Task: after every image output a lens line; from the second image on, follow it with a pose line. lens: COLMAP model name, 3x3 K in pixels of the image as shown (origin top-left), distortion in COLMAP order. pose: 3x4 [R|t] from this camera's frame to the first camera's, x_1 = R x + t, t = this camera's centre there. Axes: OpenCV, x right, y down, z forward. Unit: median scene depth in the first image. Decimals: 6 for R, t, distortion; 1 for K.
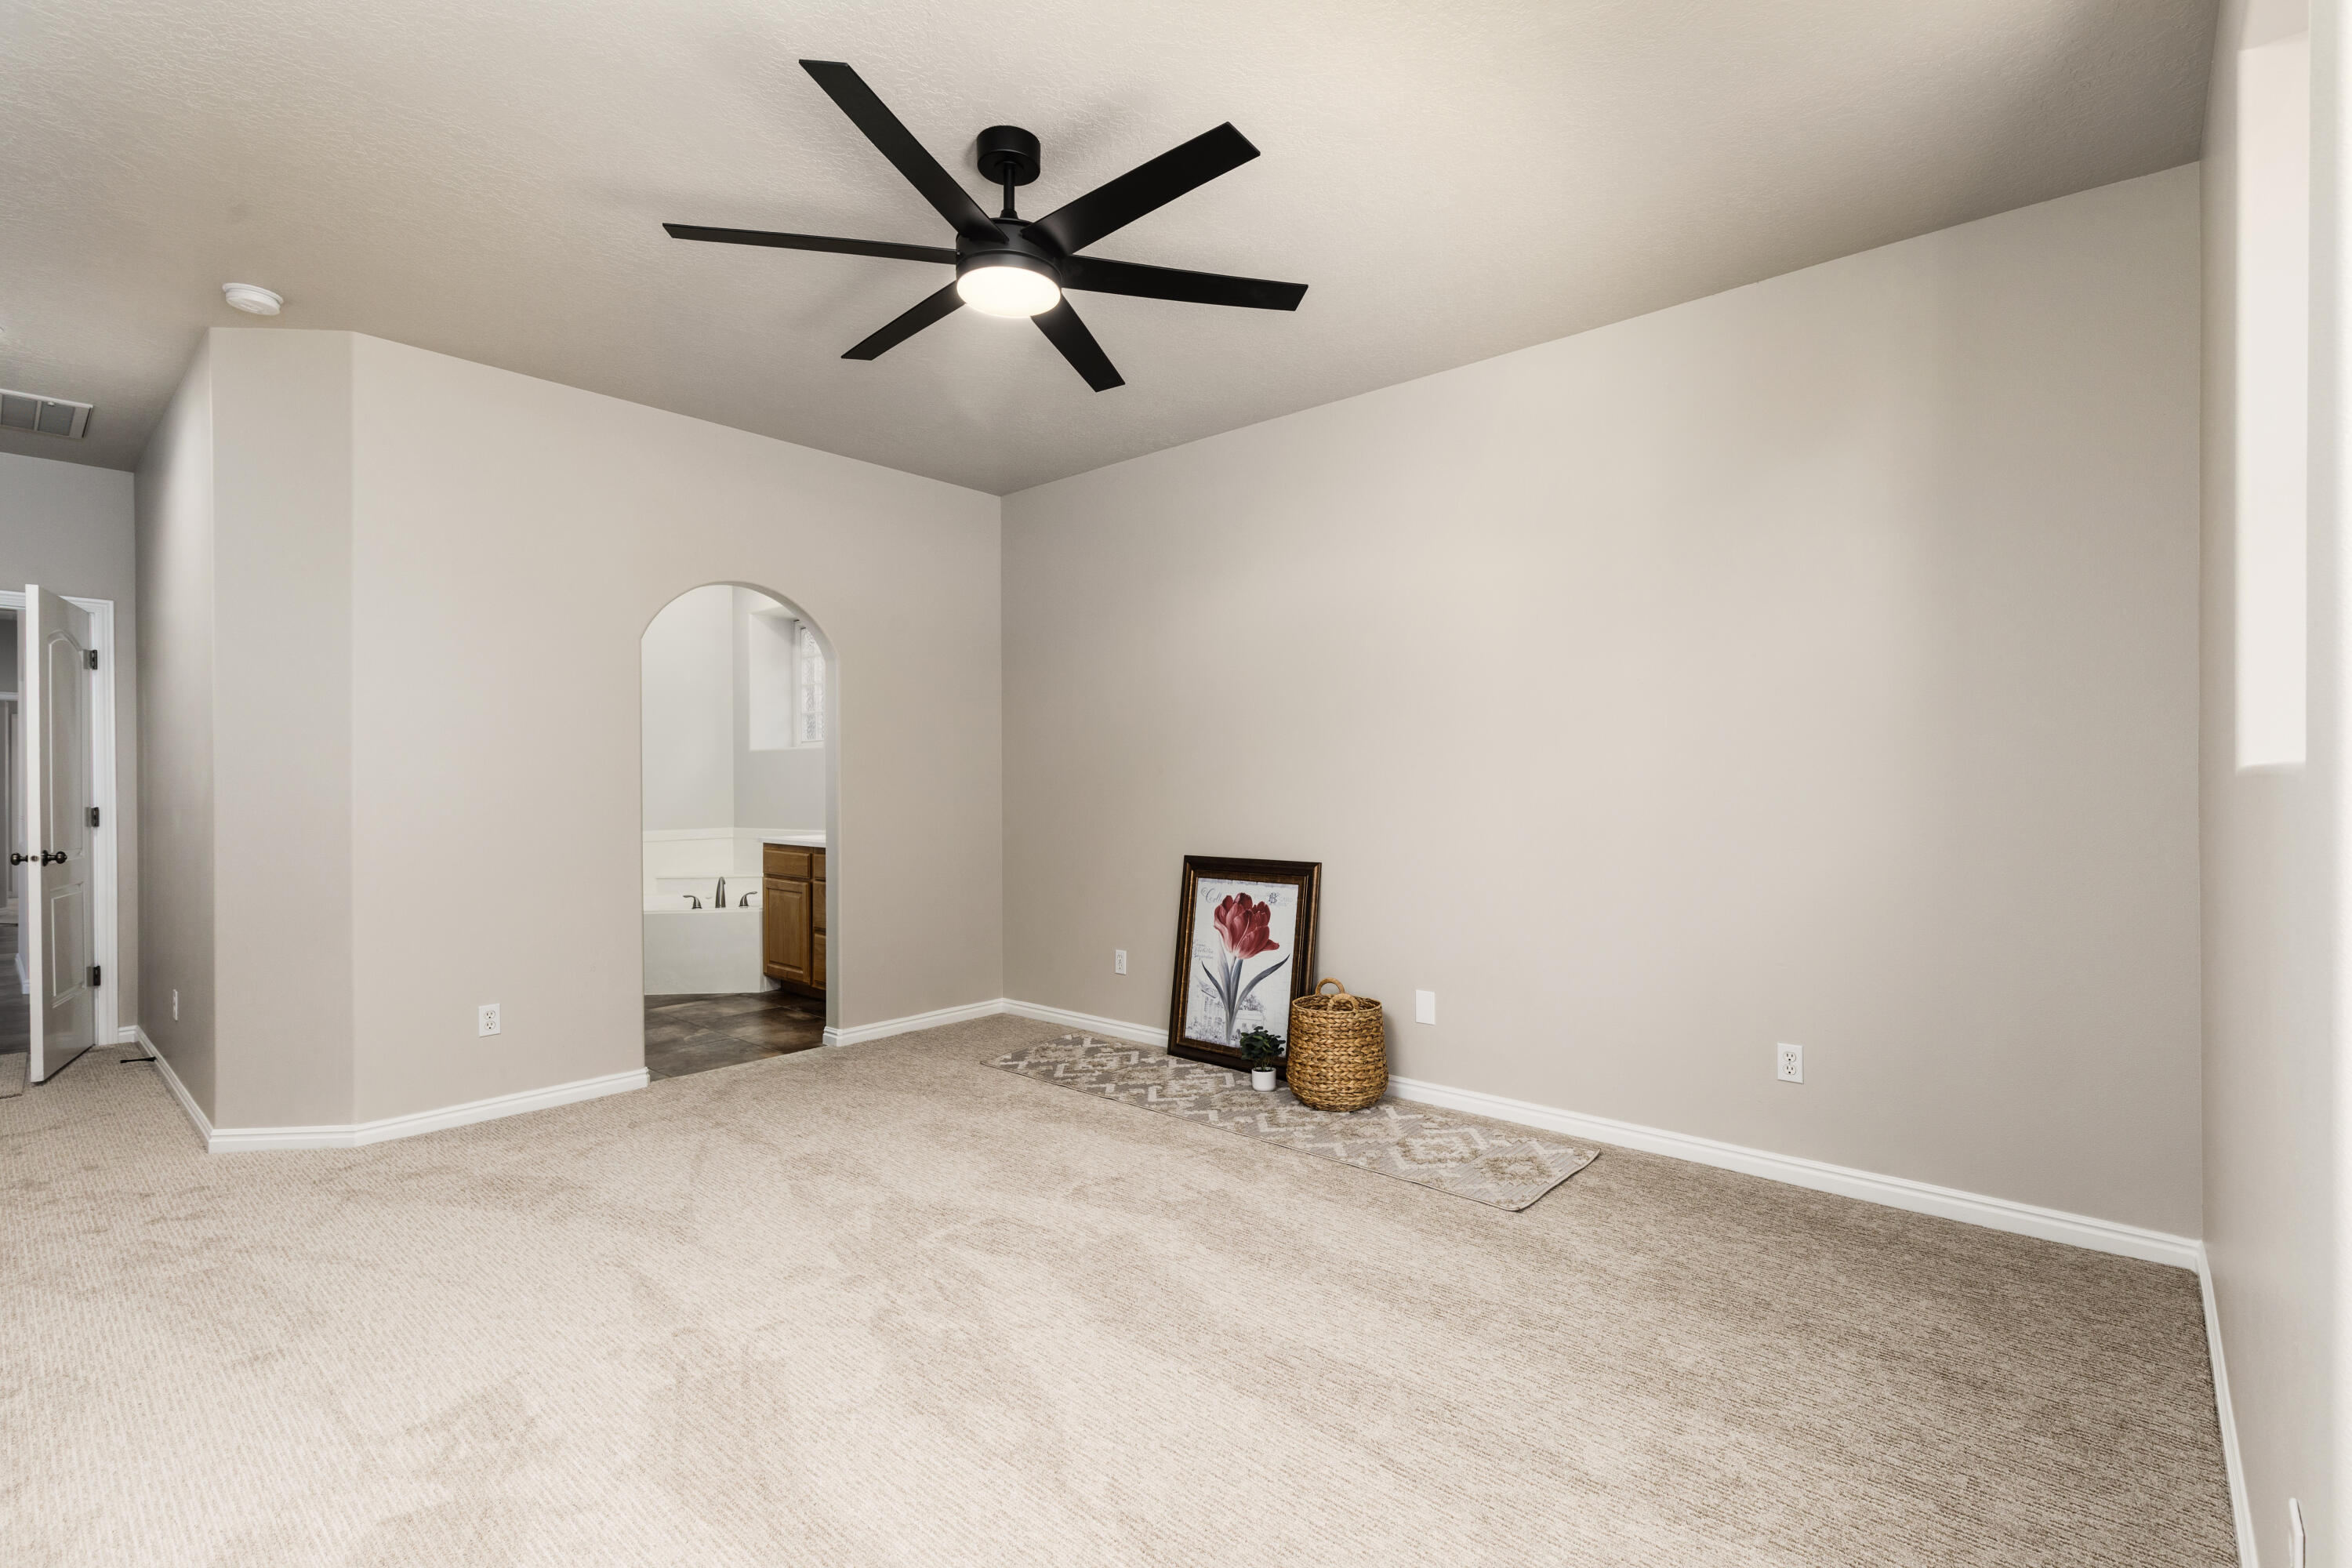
lens RADIAL K [[1069.7, 0, 1180.7], [0, 1069.7, 780.5], [0, 0, 1]] dist [-0.000562, 0.000098]
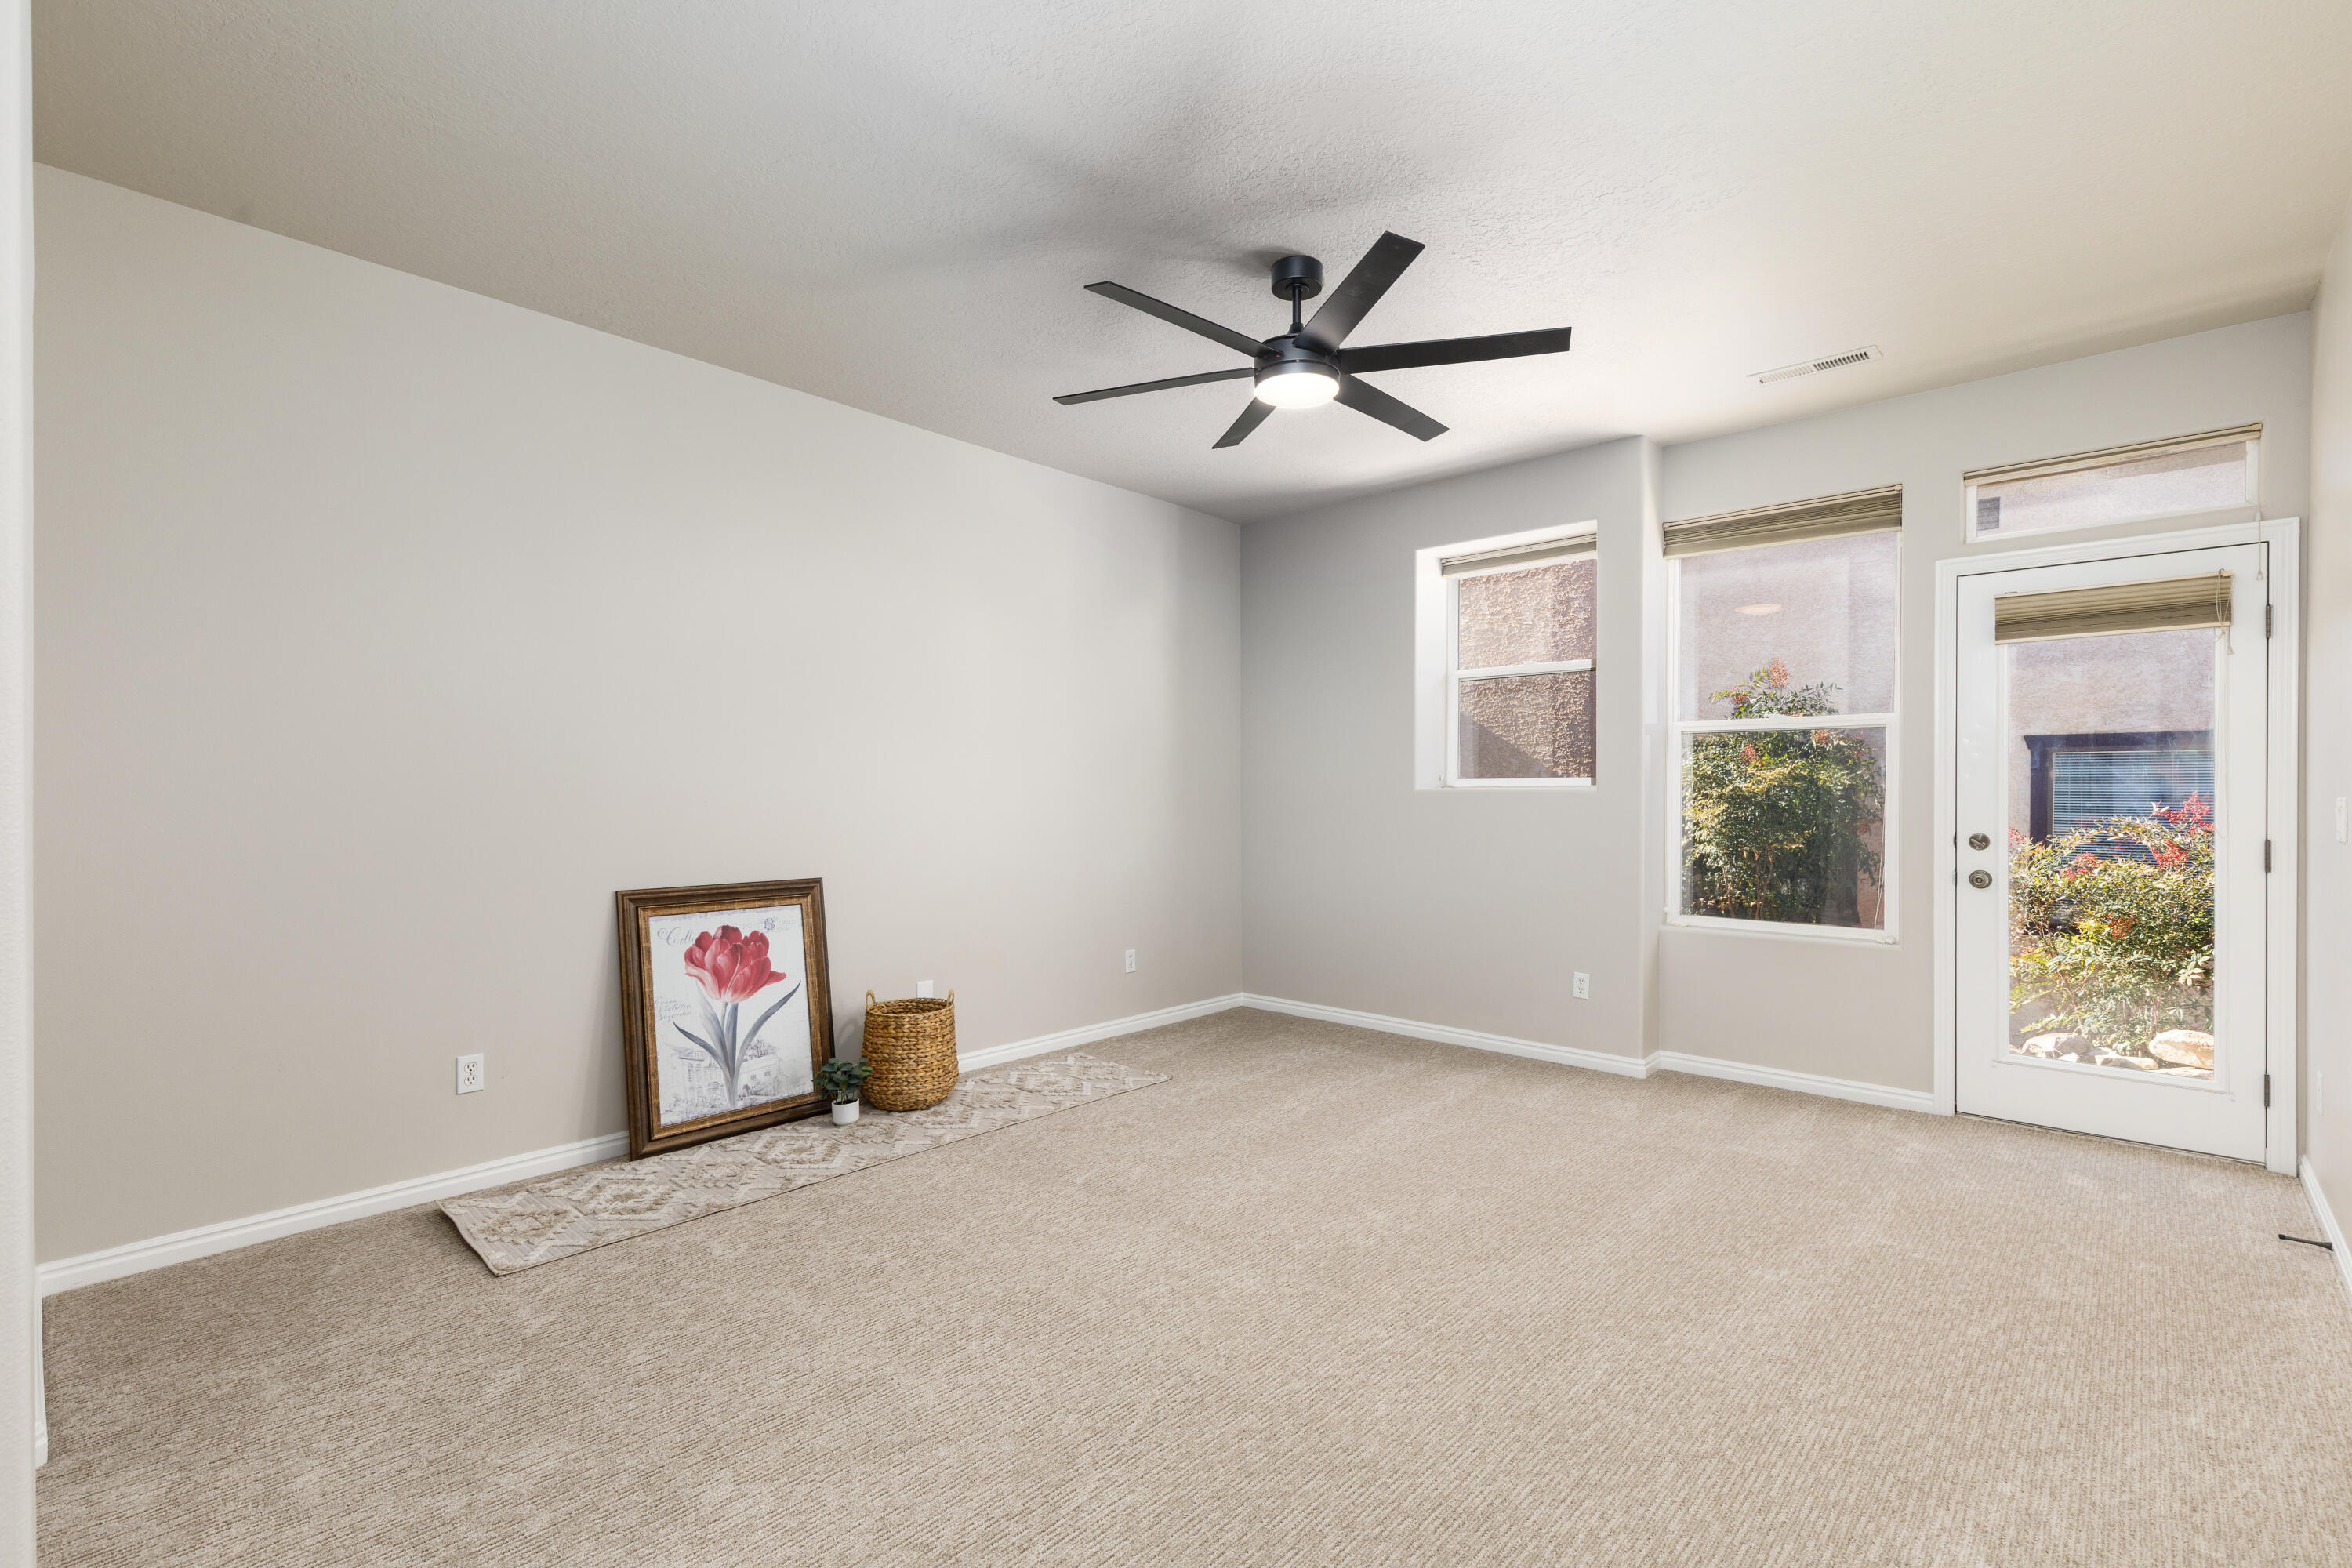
lens RADIAL K [[1069.7, 0, 1173.6], [0, 1069.7, 789.1], [0, 0, 1]] dist [-0.000562, 0.000098]
pose [[0.013165, 0.000383, 0.999913, -0.769853], [-0.008521, 0.999964, -0.000271, -0.003920], [-0.999877, -0.008516, 0.013168, 0.637415]]
